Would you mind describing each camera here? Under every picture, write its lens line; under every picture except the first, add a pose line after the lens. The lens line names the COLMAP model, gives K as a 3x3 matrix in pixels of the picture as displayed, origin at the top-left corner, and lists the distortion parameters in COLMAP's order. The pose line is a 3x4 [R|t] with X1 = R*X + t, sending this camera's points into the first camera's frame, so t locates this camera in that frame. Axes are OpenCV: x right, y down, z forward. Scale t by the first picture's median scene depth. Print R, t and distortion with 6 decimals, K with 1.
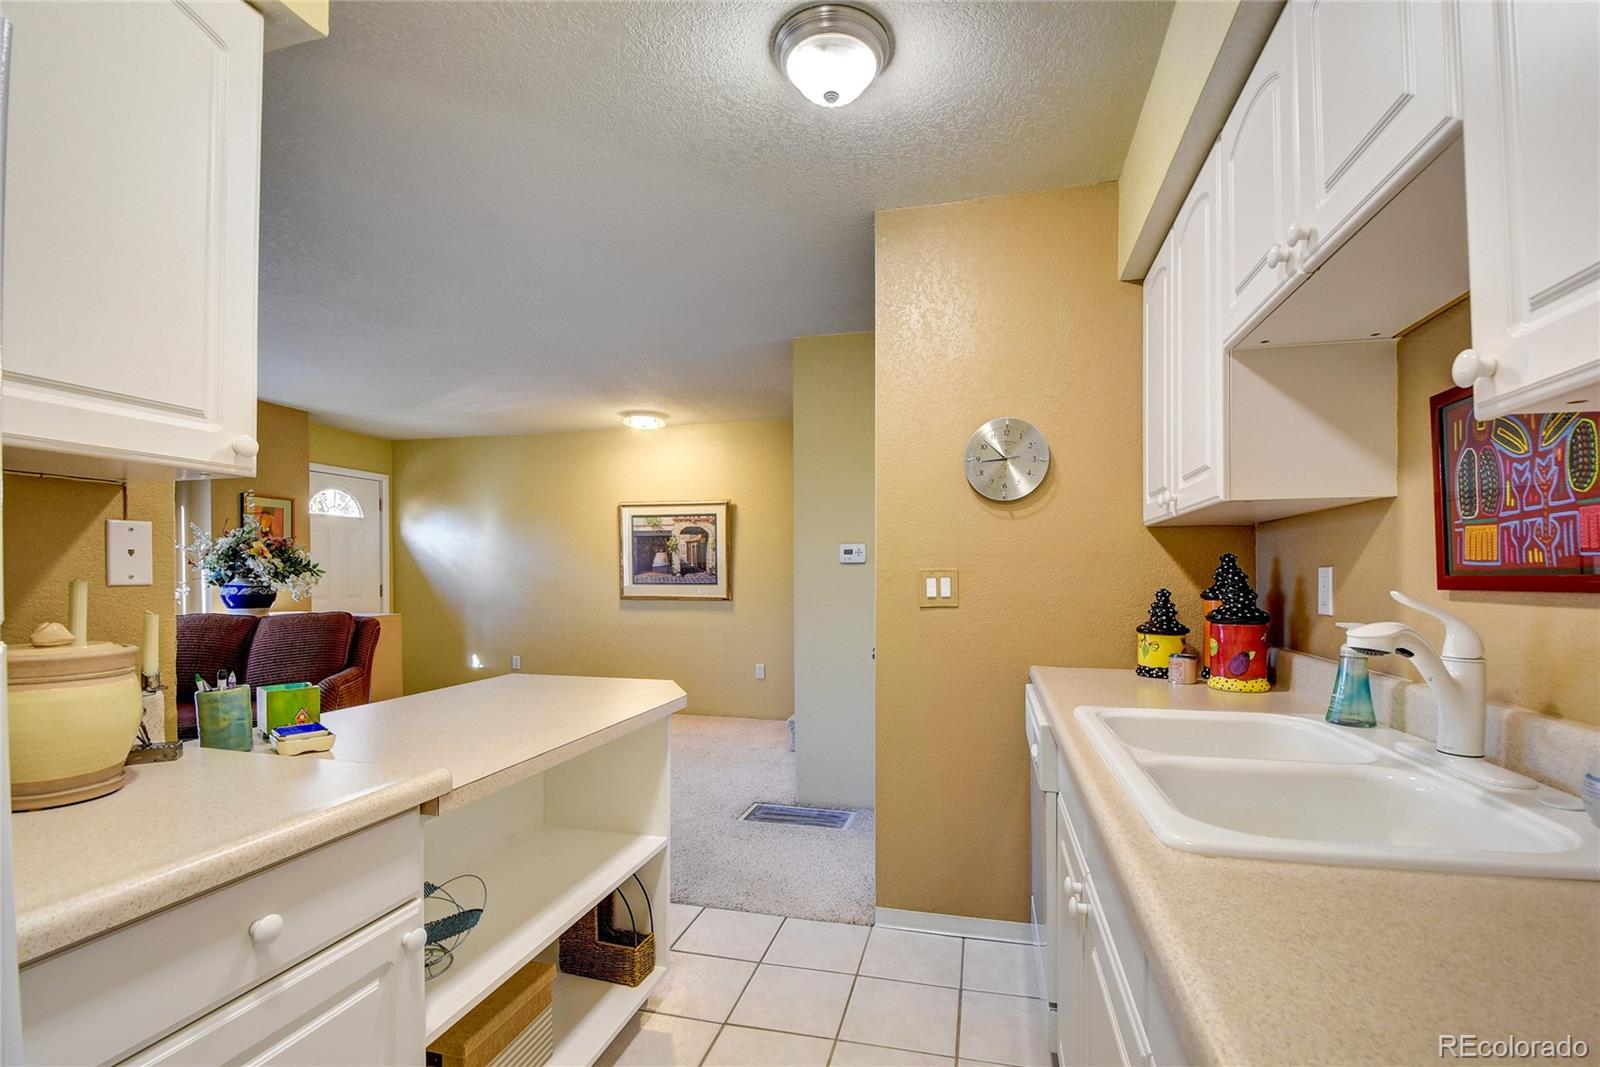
lens RADIAL K [[709.8, 0, 805.3], [0, 709.8, 578.0], [0, 0, 1]] dist [-0.000339, -0.000053]
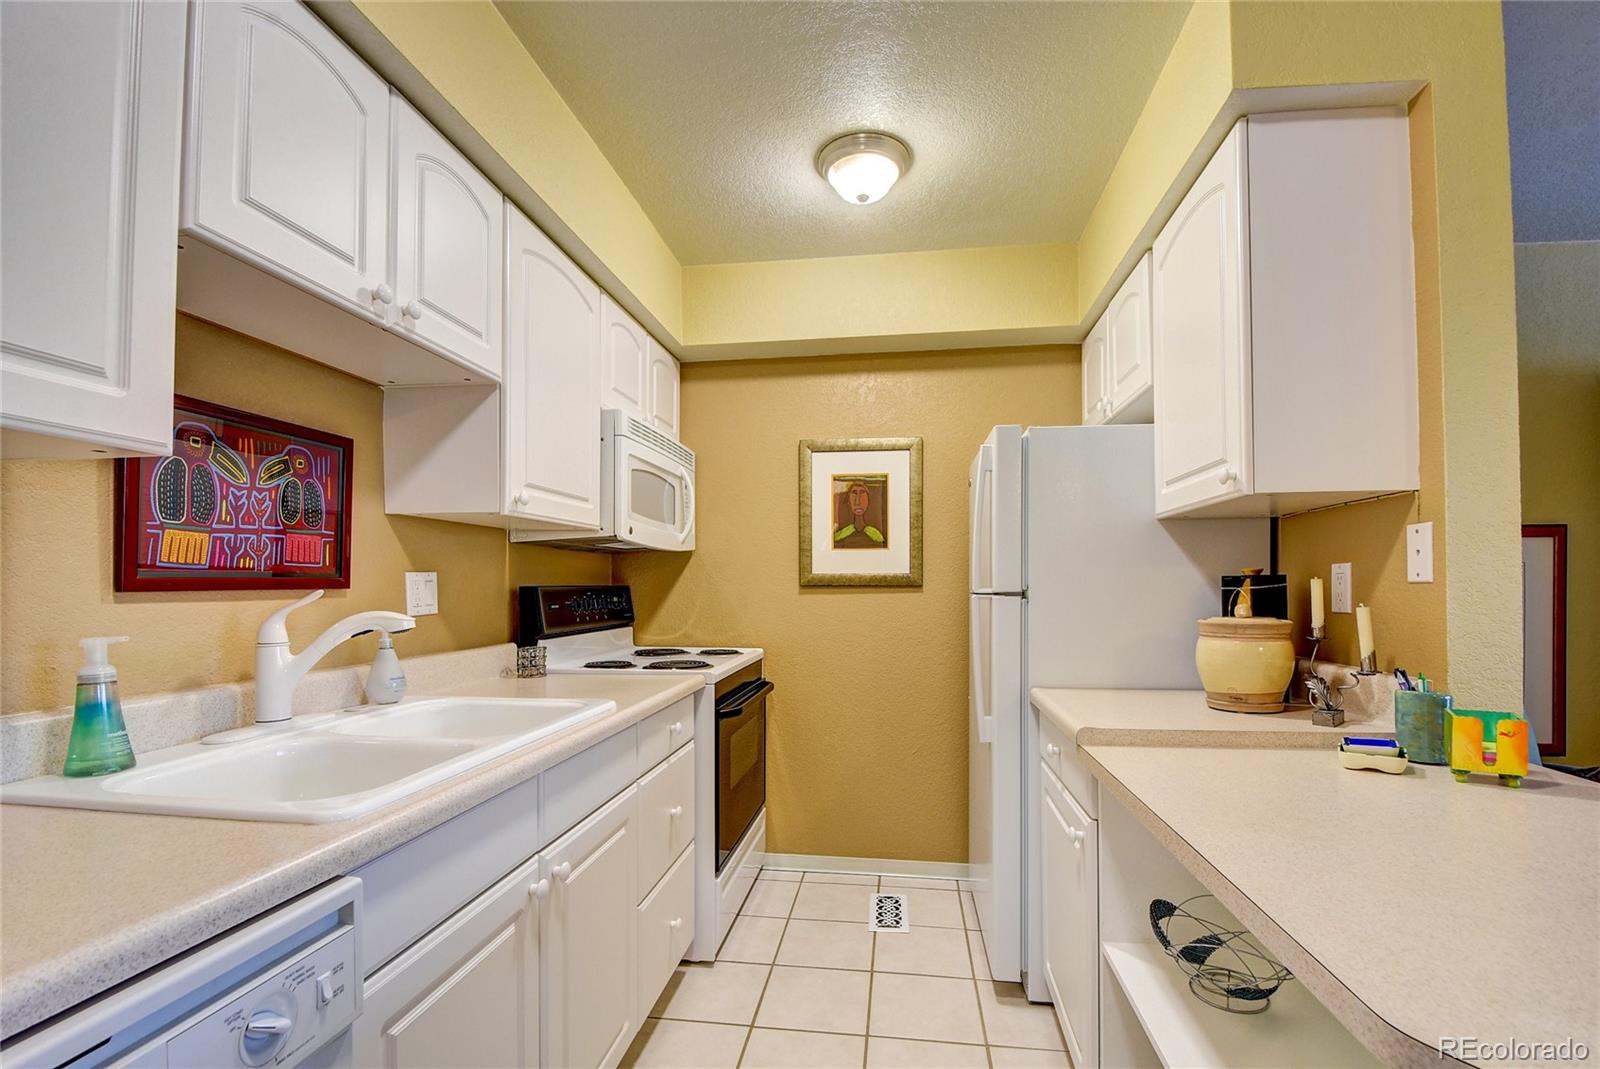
lens RADIAL K [[709.8, 0, 805.3], [0, 709.8, 579.0], [0, 0, 1]] dist [-0.000339, -0.000053]
pose [[-0.993967, 0.002439, -0.109649, 0.132118], [0.002916, 0.999987, -0.004188, 0.007193], [0.109637, -0.004483, -0.993962, 2.356337]]
